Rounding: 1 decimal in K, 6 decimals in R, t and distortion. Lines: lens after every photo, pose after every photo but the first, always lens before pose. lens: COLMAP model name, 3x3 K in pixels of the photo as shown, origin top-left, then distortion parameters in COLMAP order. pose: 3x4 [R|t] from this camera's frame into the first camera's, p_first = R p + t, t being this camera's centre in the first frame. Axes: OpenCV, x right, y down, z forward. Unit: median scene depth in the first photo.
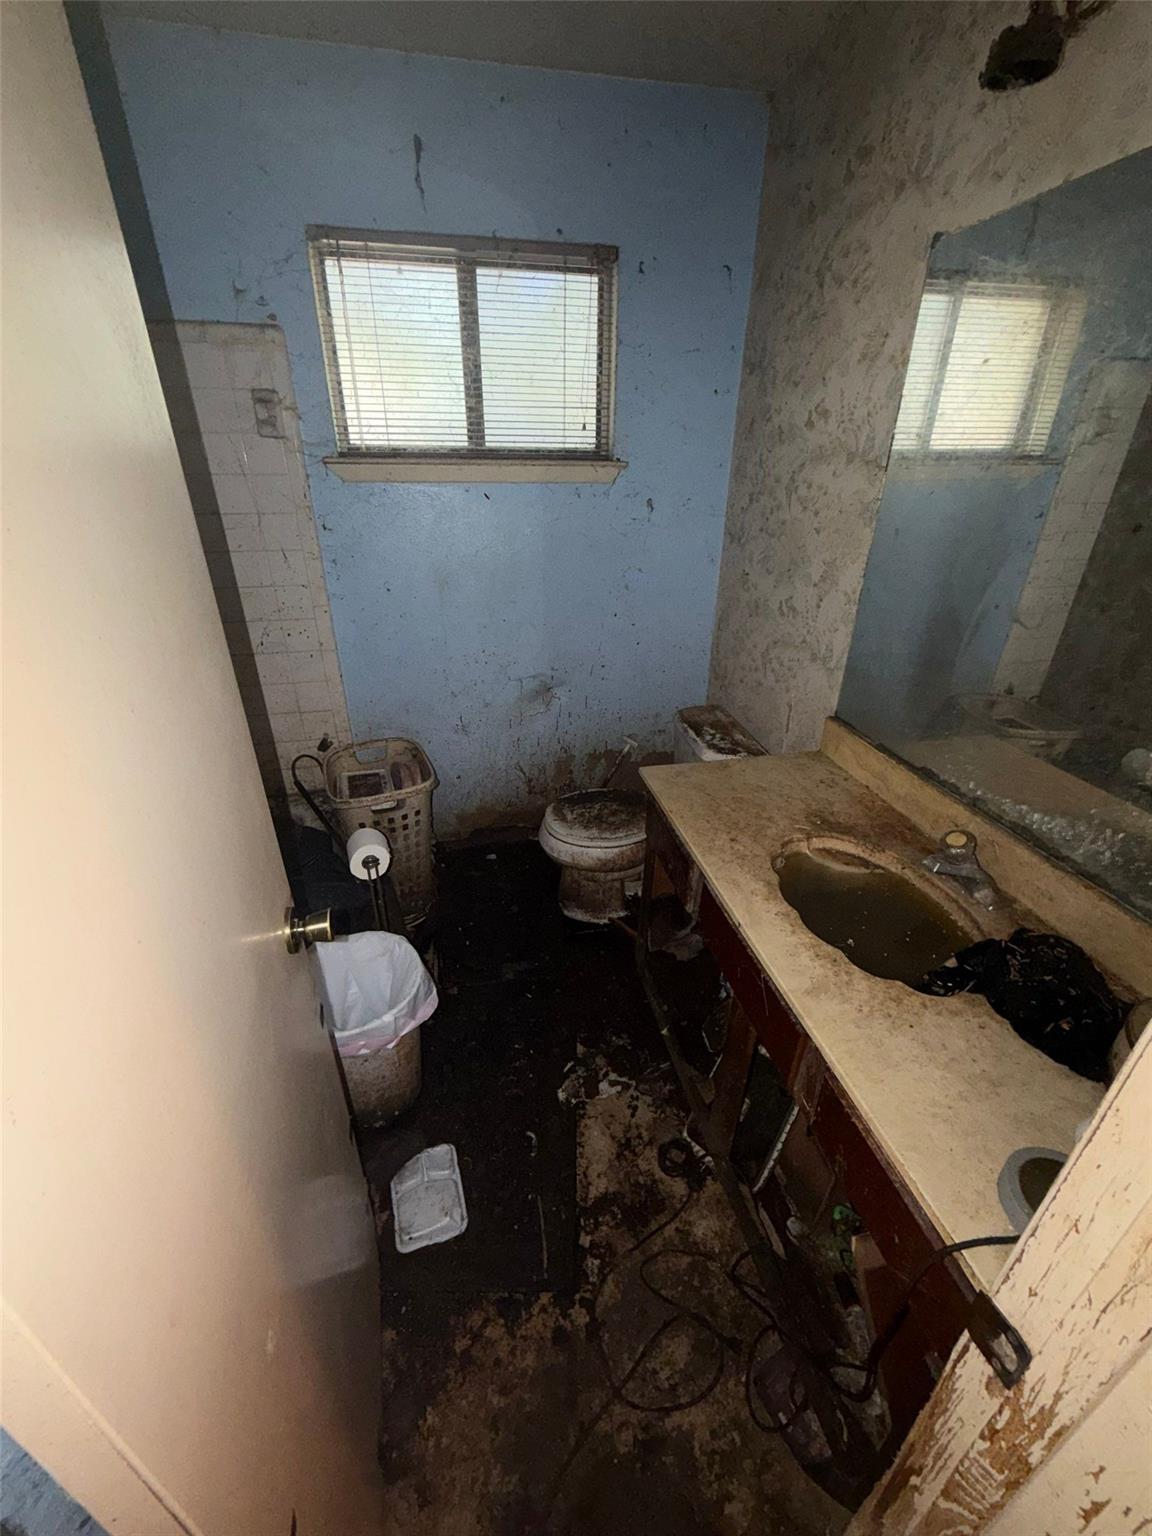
lens RADIAL K [[609.7, 0, 576.0], [0, 609.7, 768.0], [0, 0, 1]] dist [-0.002838, -0.000088]
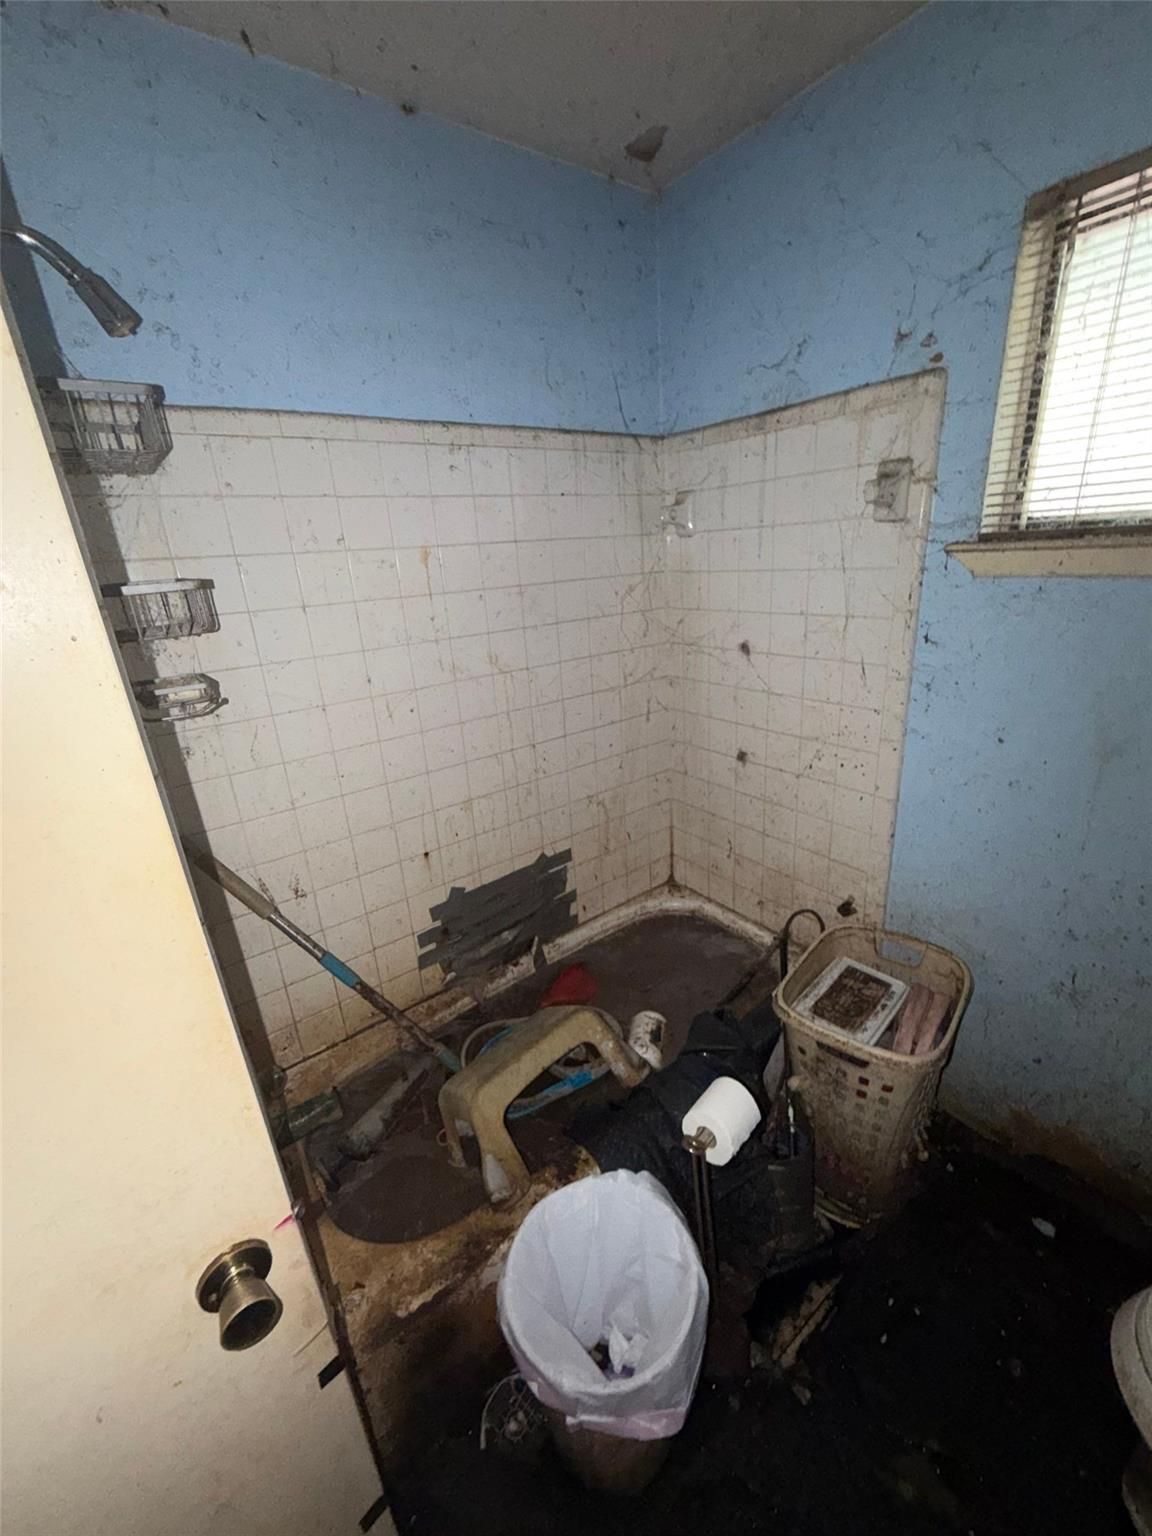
lens RADIAL K [[609.7, 0, 576.0], [0, 609.7, 768.0], [0, 0, 1]] dist [-0.002838, -0.000088]
pose [[0.430178, 0.269179, -0.861679, 0.054616], [-0.355069, 0.928029, 0.112644, -0.203621], [0.829984, 0.257498, 0.494794, 0.378031]]
